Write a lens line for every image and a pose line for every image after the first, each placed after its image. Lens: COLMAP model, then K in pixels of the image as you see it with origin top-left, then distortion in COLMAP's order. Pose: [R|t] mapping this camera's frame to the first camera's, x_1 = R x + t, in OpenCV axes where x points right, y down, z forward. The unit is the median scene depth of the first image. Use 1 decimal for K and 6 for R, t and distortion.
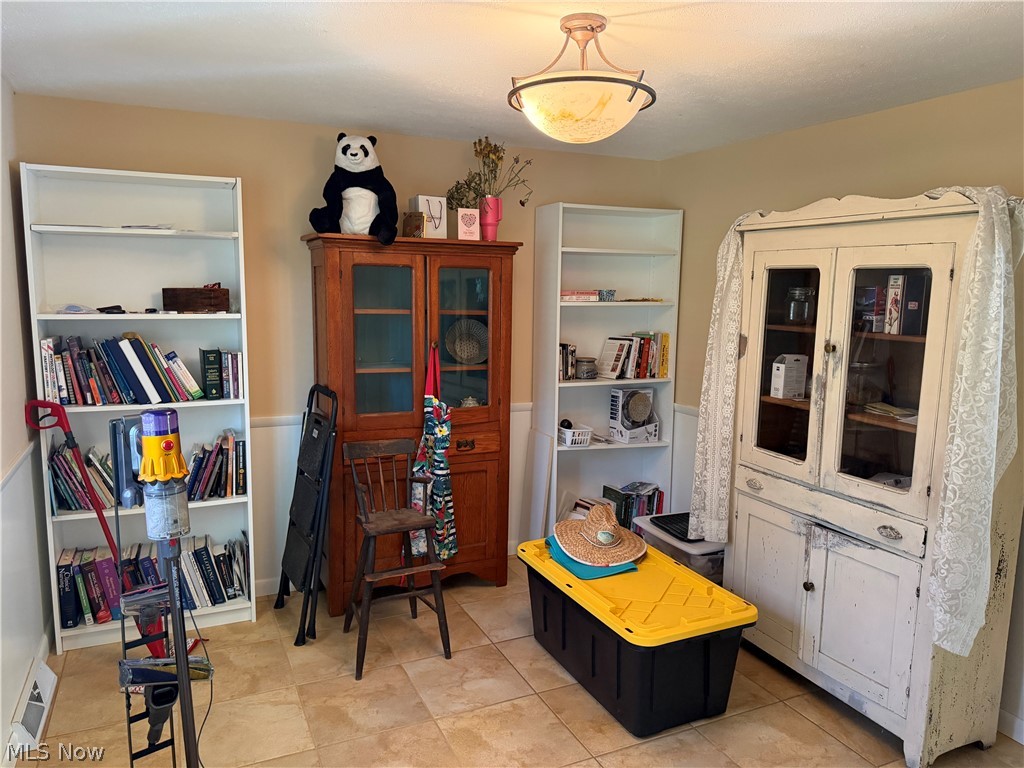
lens RADIAL K [[737.2, 0, 512.0], [0, 737.2, 384.0], [0, 0, 1]] dist [0.024593, -0.003657]
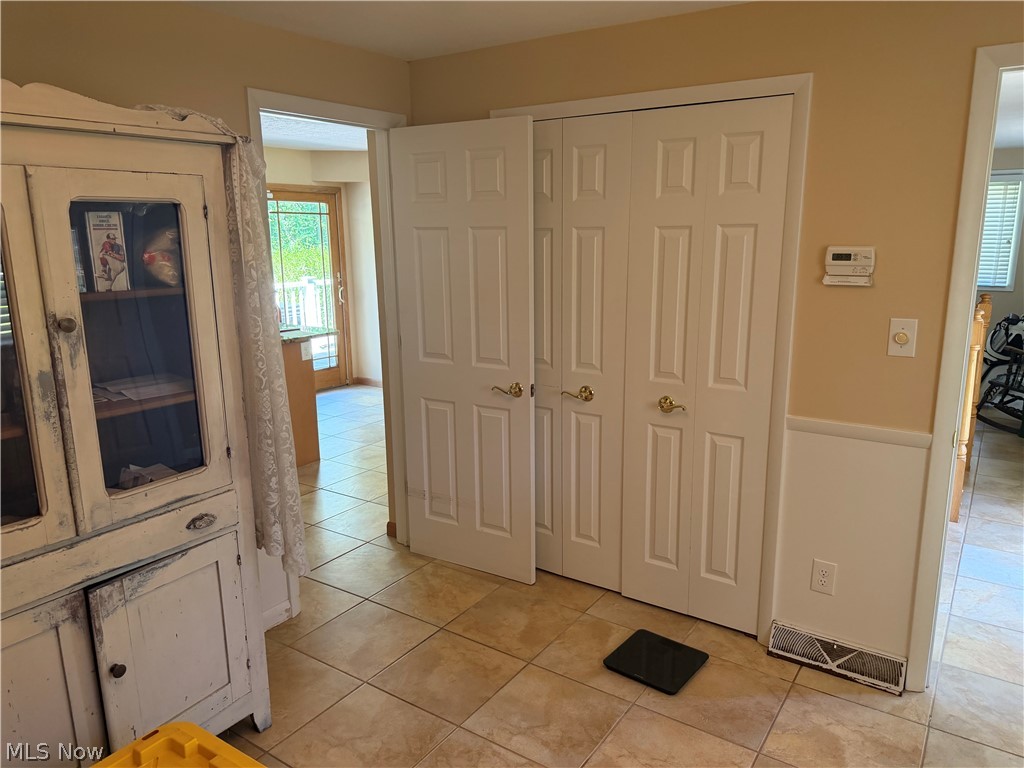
lens RADIAL K [[737.2, 0, 512.0], [0, 737.2, 384.0], [0, 0, 1]] dist [0.024593, -0.003657]
pose [[-0.509097, -0.190367, 0.839393, -0.342250], [0.121324, 0.949625, 0.288950, -0.146510], [-0.852116, 0.248942, -0.460355, 1.026364]]
